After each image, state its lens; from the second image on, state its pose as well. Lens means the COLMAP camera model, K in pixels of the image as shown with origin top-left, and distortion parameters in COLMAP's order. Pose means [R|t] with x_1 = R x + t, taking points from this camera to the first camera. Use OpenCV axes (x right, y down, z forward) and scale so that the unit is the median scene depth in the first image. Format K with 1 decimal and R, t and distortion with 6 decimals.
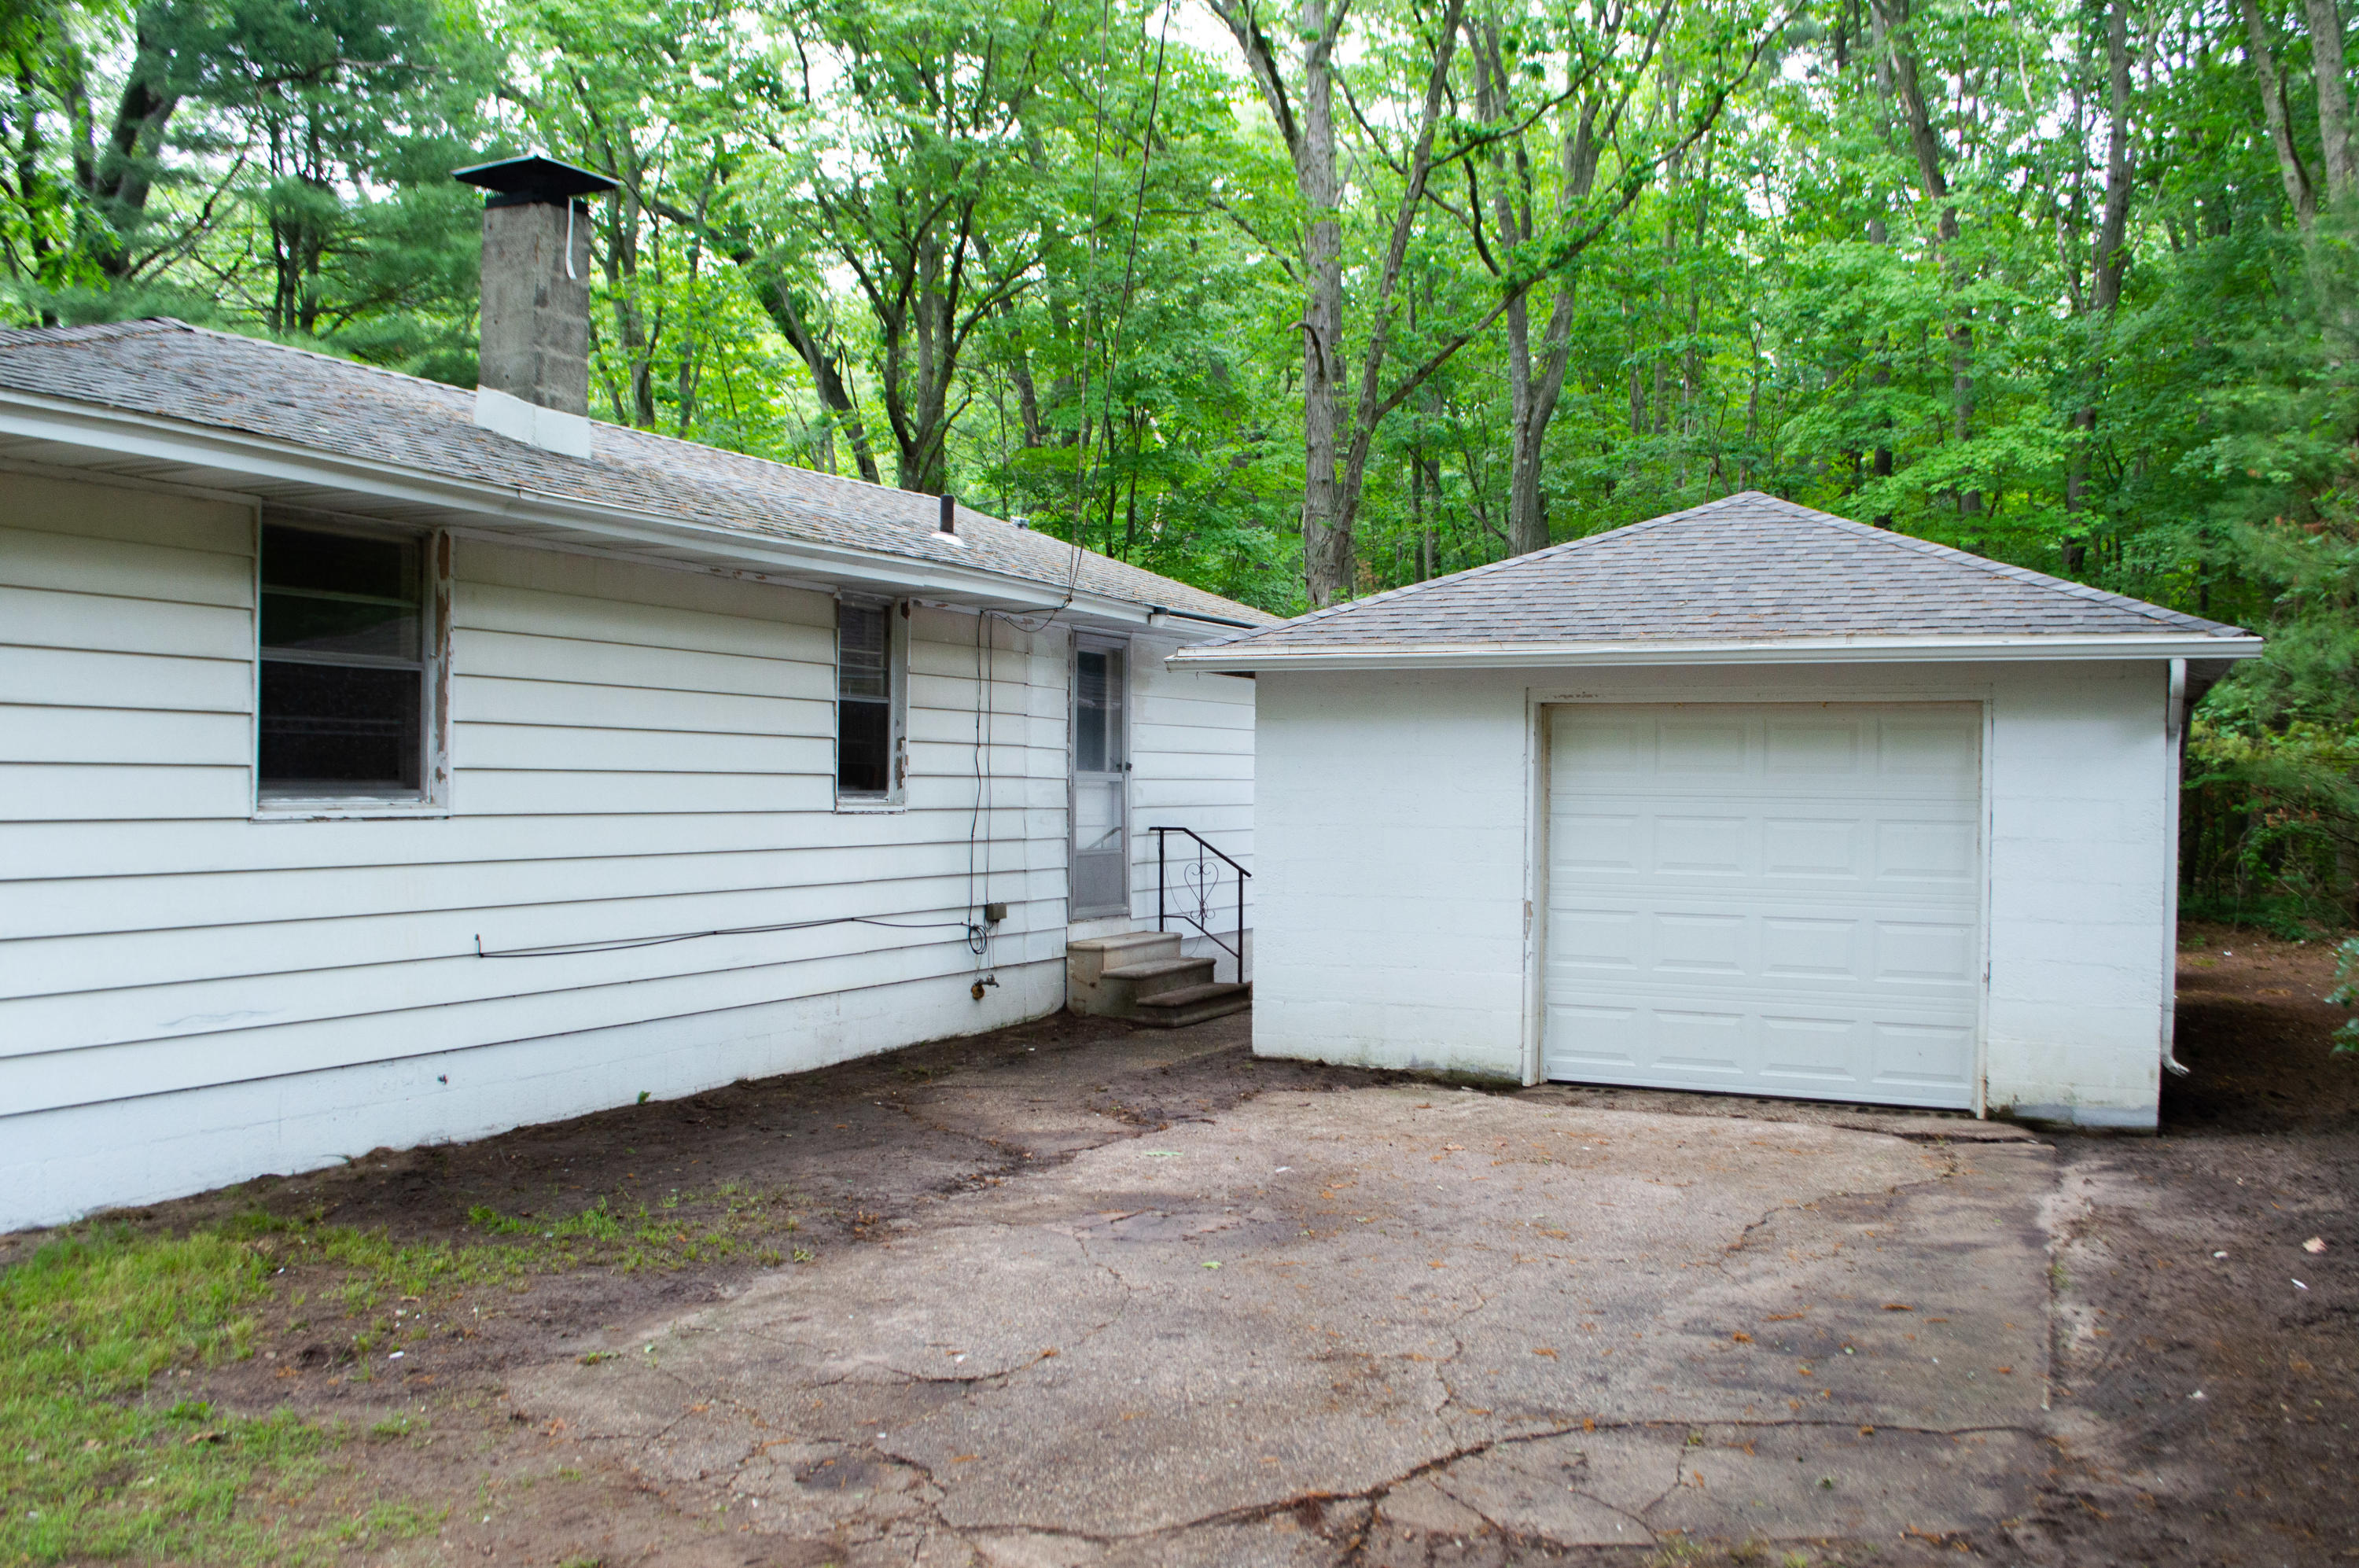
lens RADIAL K [[1918.9, 0, 1213.0], [0, 1918.9, 798.2], [0, 0, 1]] dist [-0.093002, 0.016376]
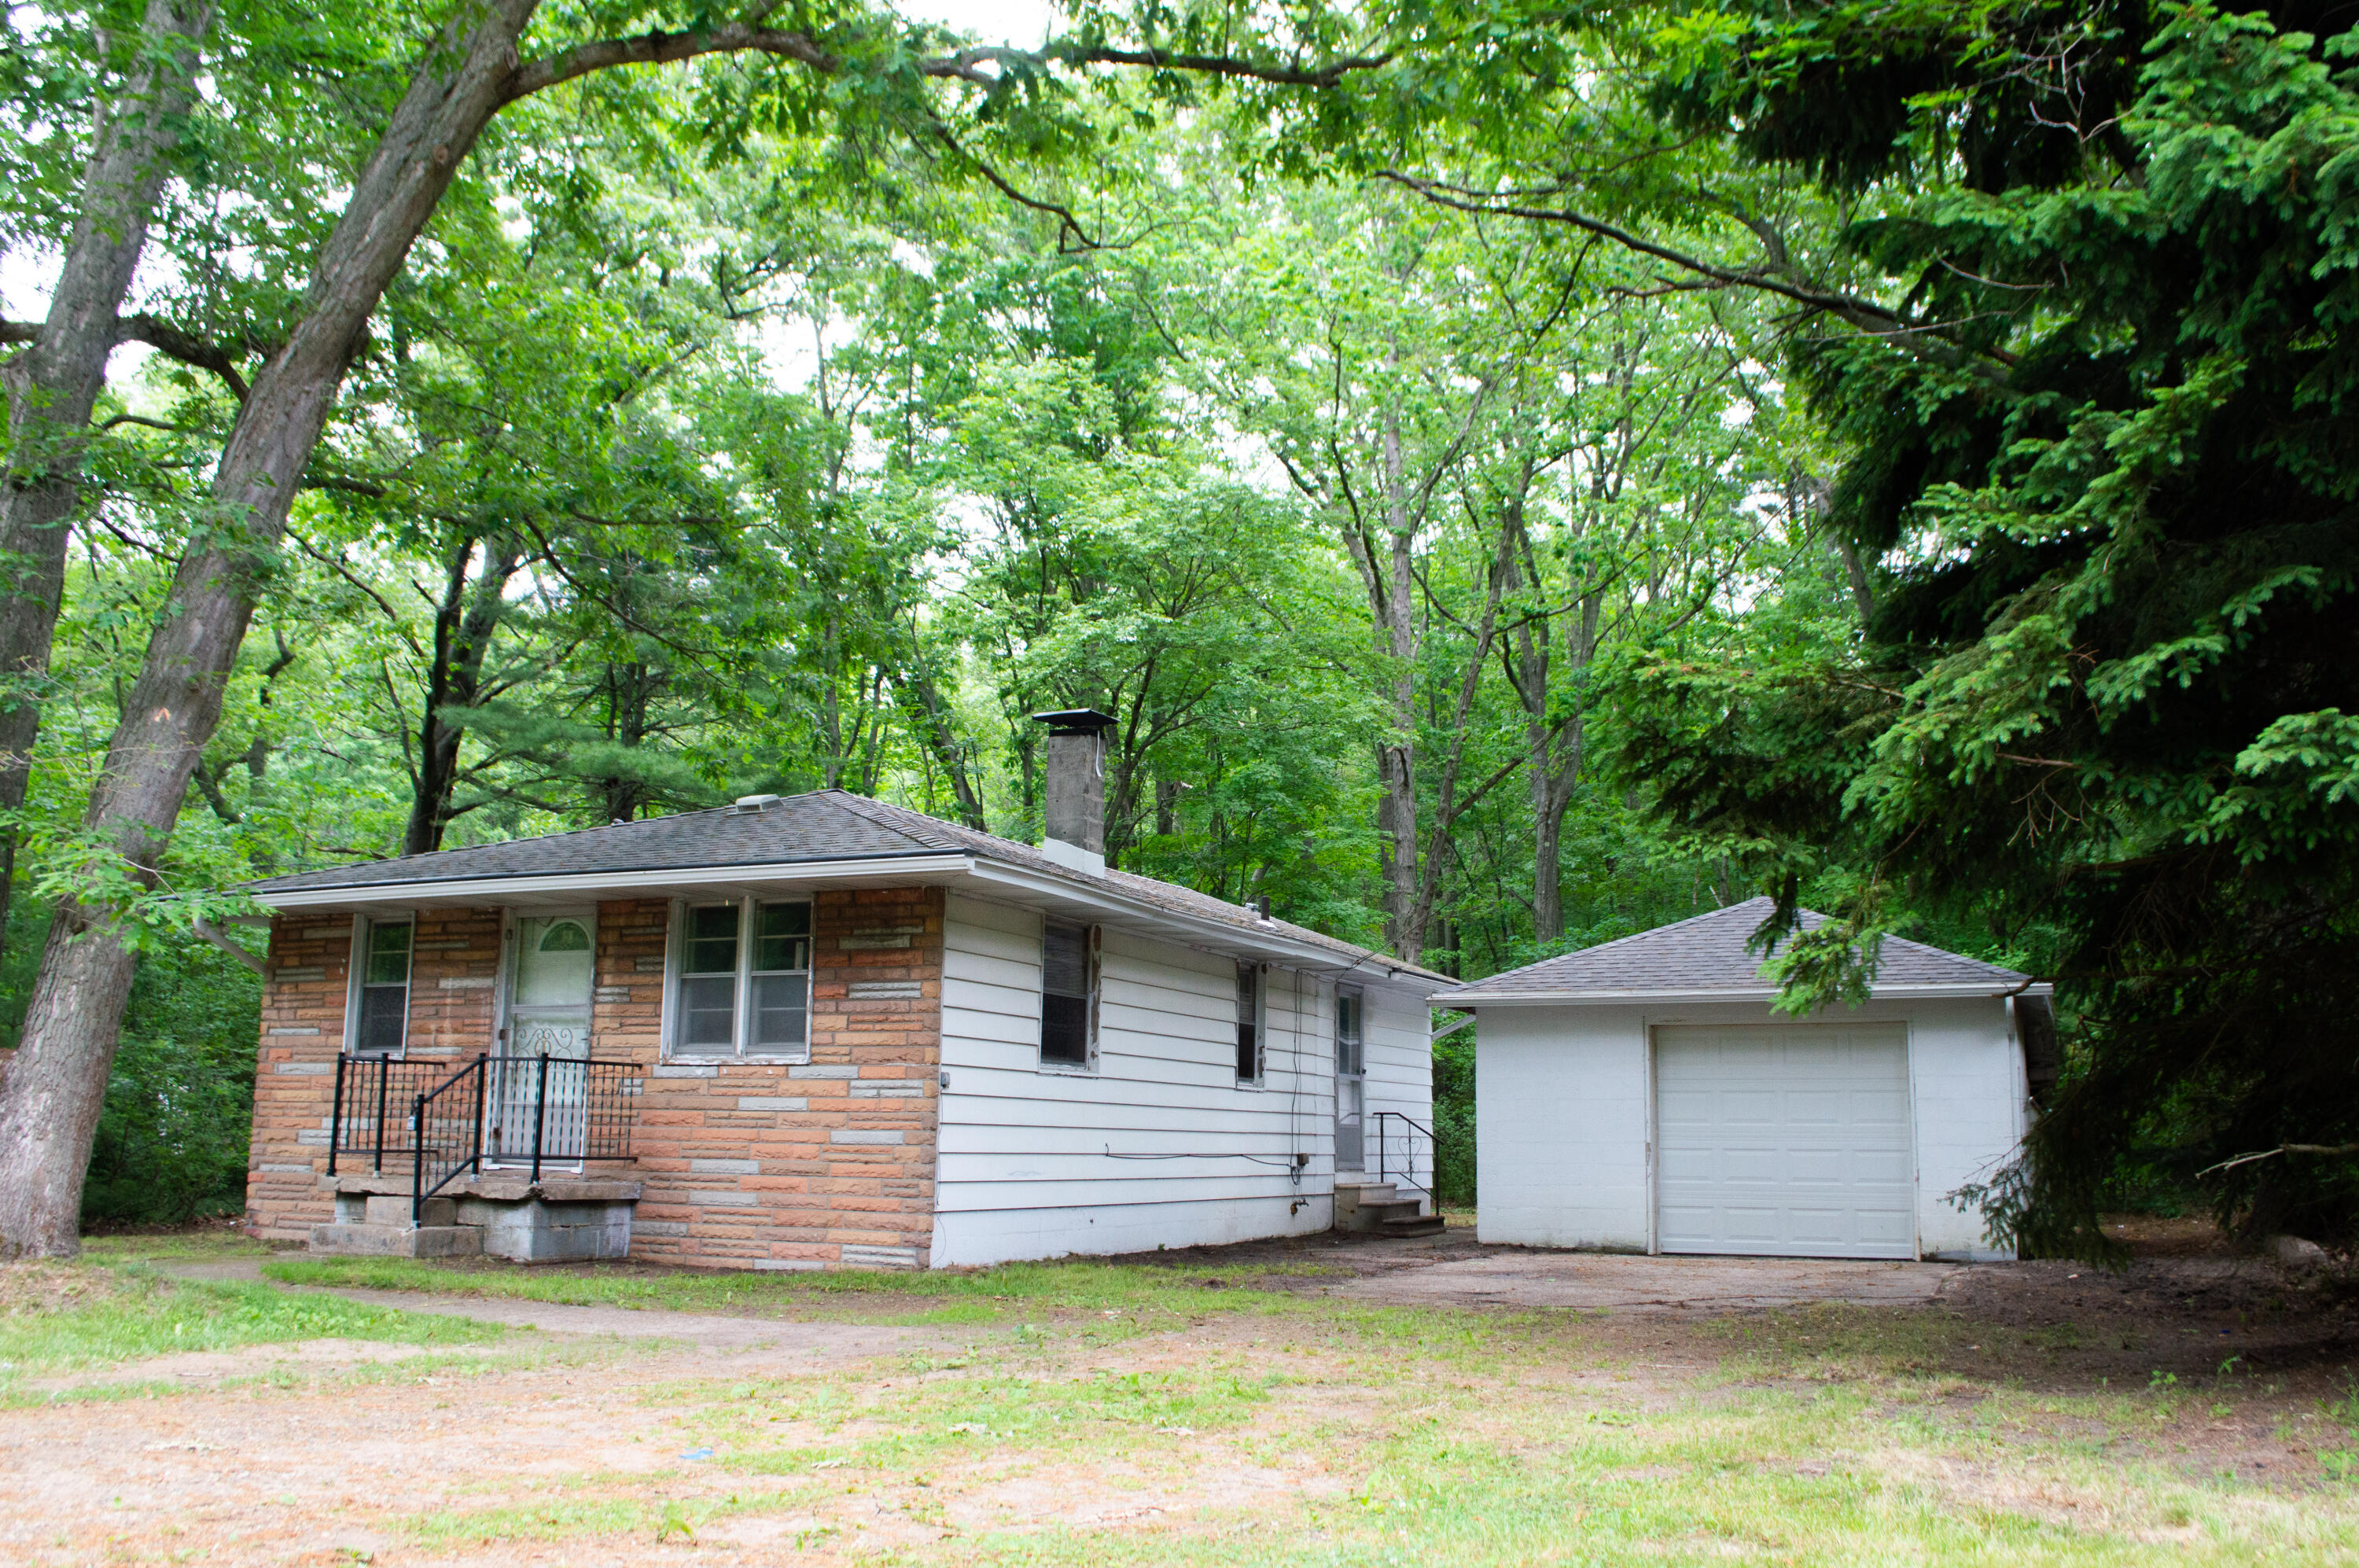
lens RADIAL K [[1918.9, 0, 1213.0], [0, 1918.9, 798.2], [0, 0, 1]] dist [-0.093002, 0.016376]
pose [[0.999822, 0.007596, 0.017269, -0.247619], [-0.004289, 0.982914, -0.184015, 0.065173], [-0.018371, 0.183908, 0.982772, -0.694281]]
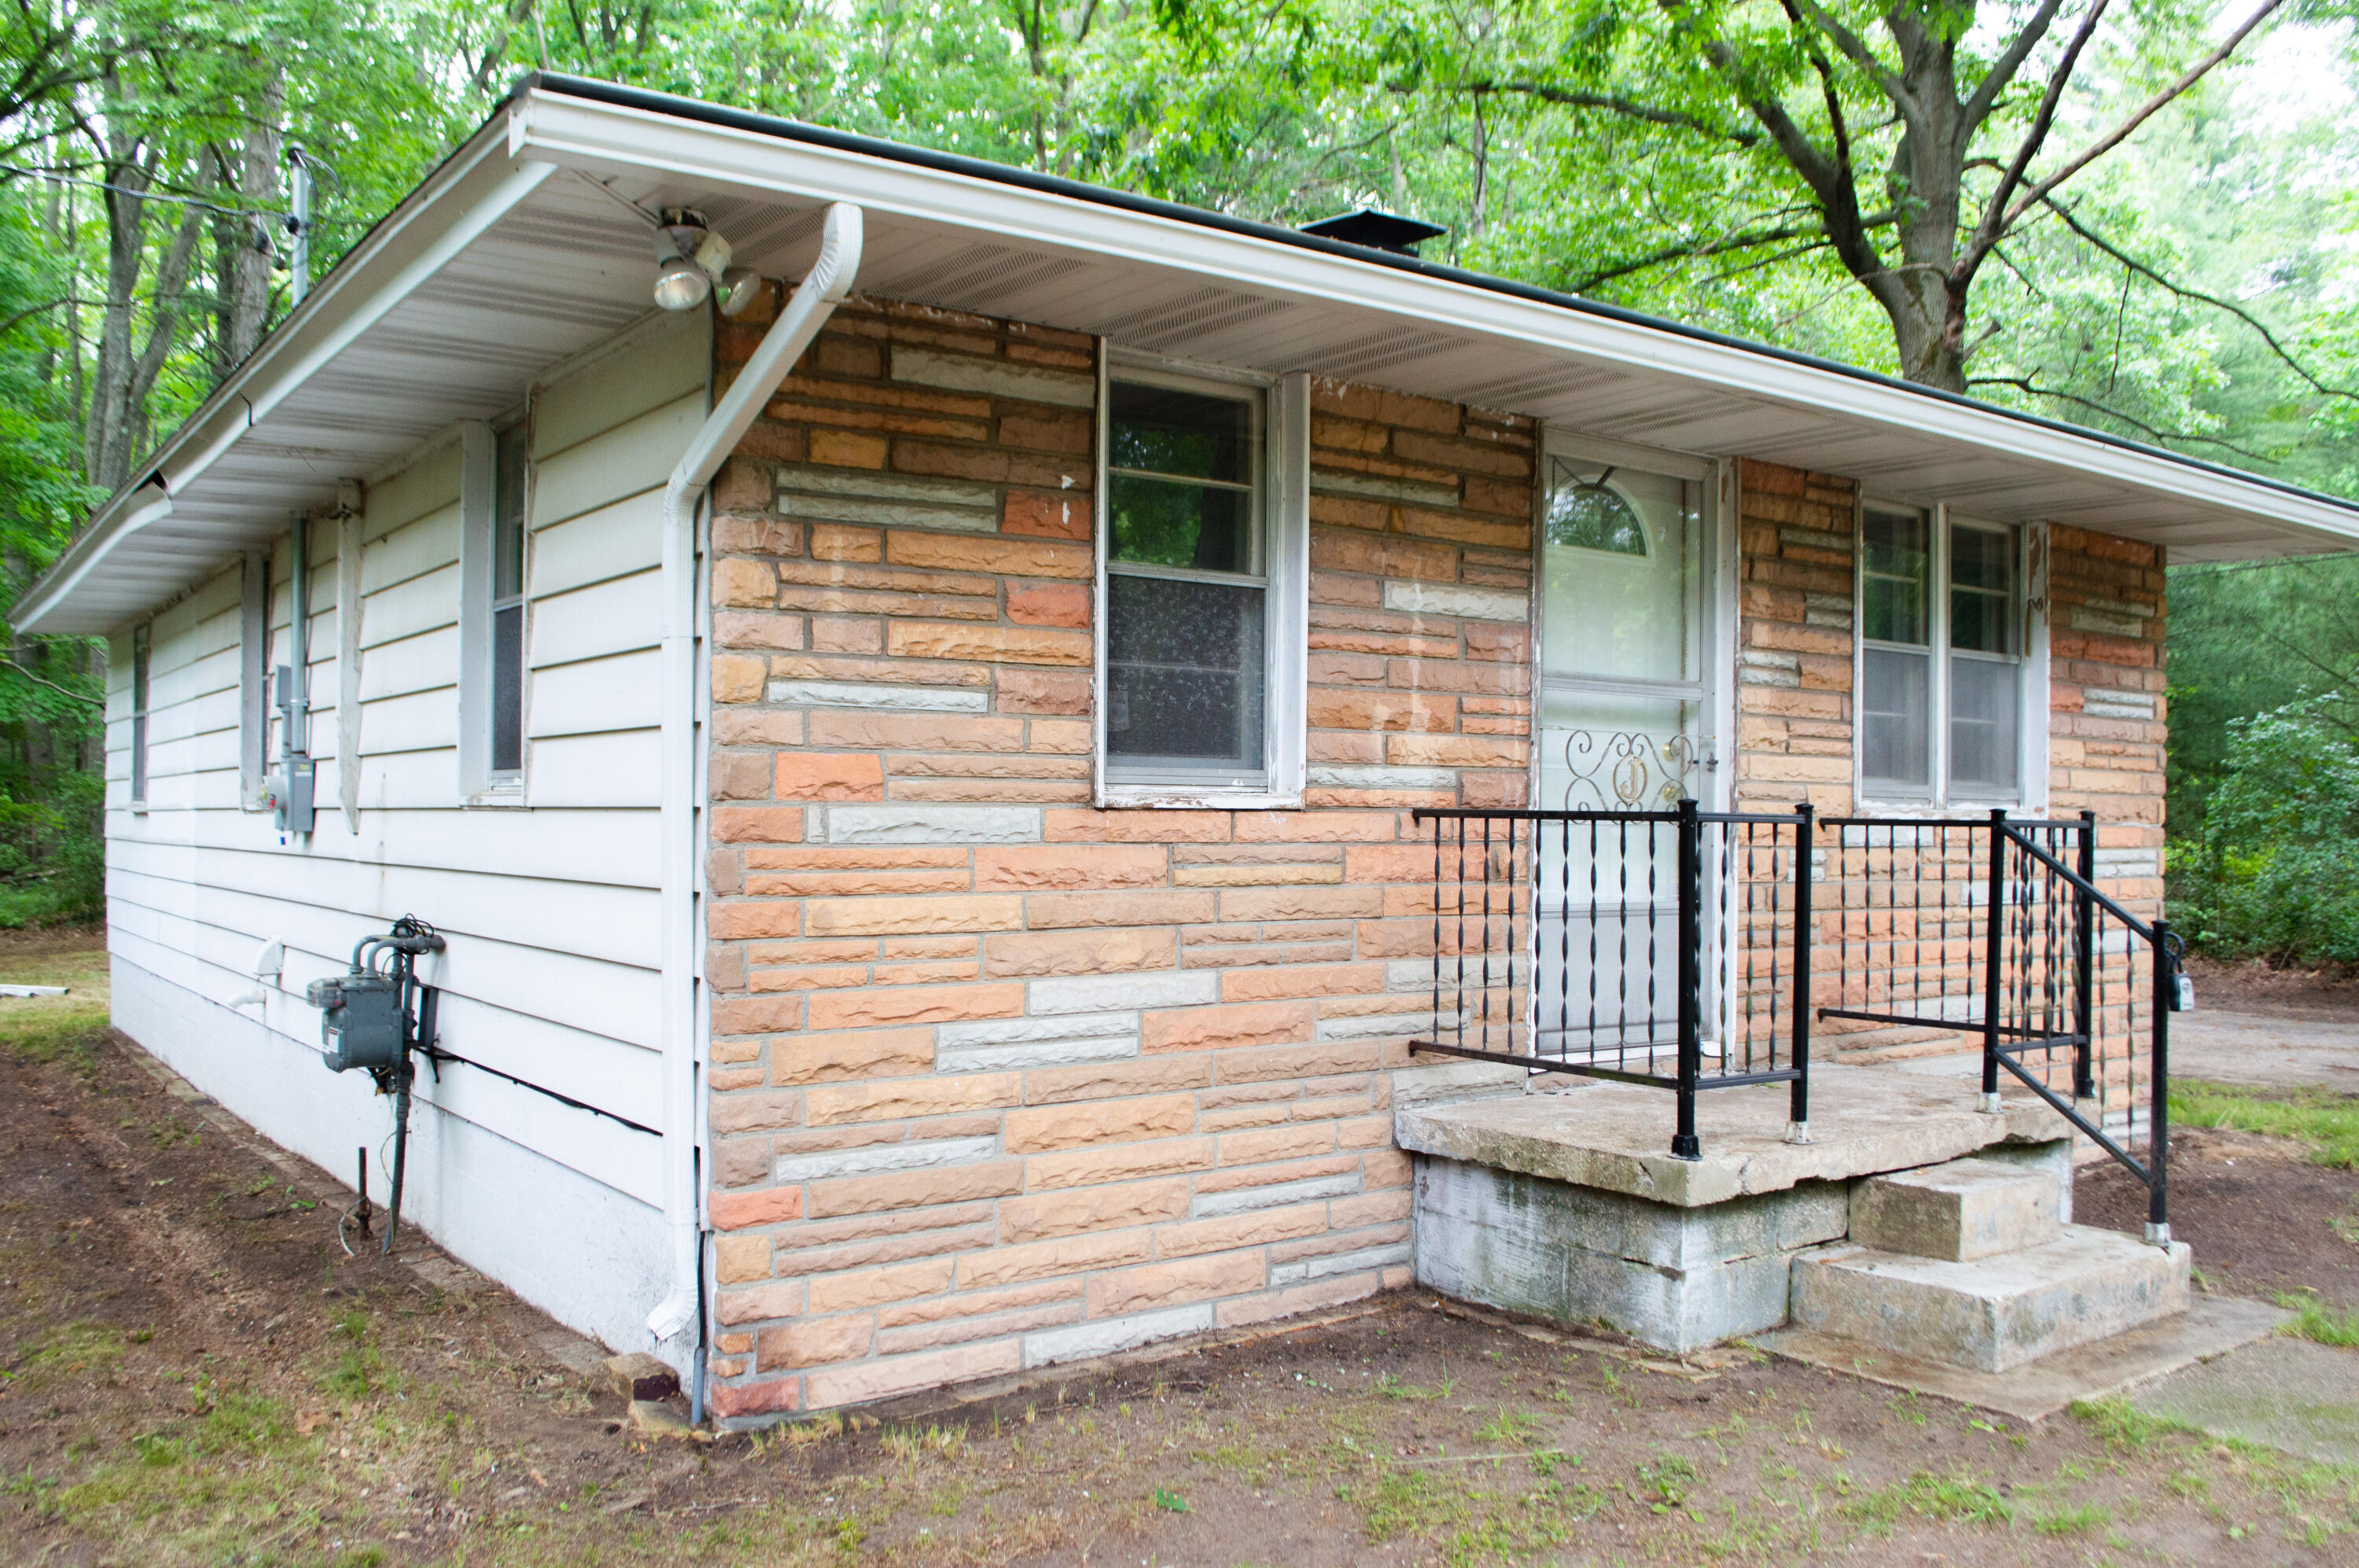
lens RADIAL K [[1918.9, 0, 1213.0], [0, 1918.9, 798.2], [0, 0, 1]] dist [-0.093002, 0.016376]
pose [[0.457815, 0.003400, 0.889041, -1.054854], [-0.001027, 0.999994, -0.003295, 0.015965], [-0.889047, 0.000596, 0.457816, 0.255866]]
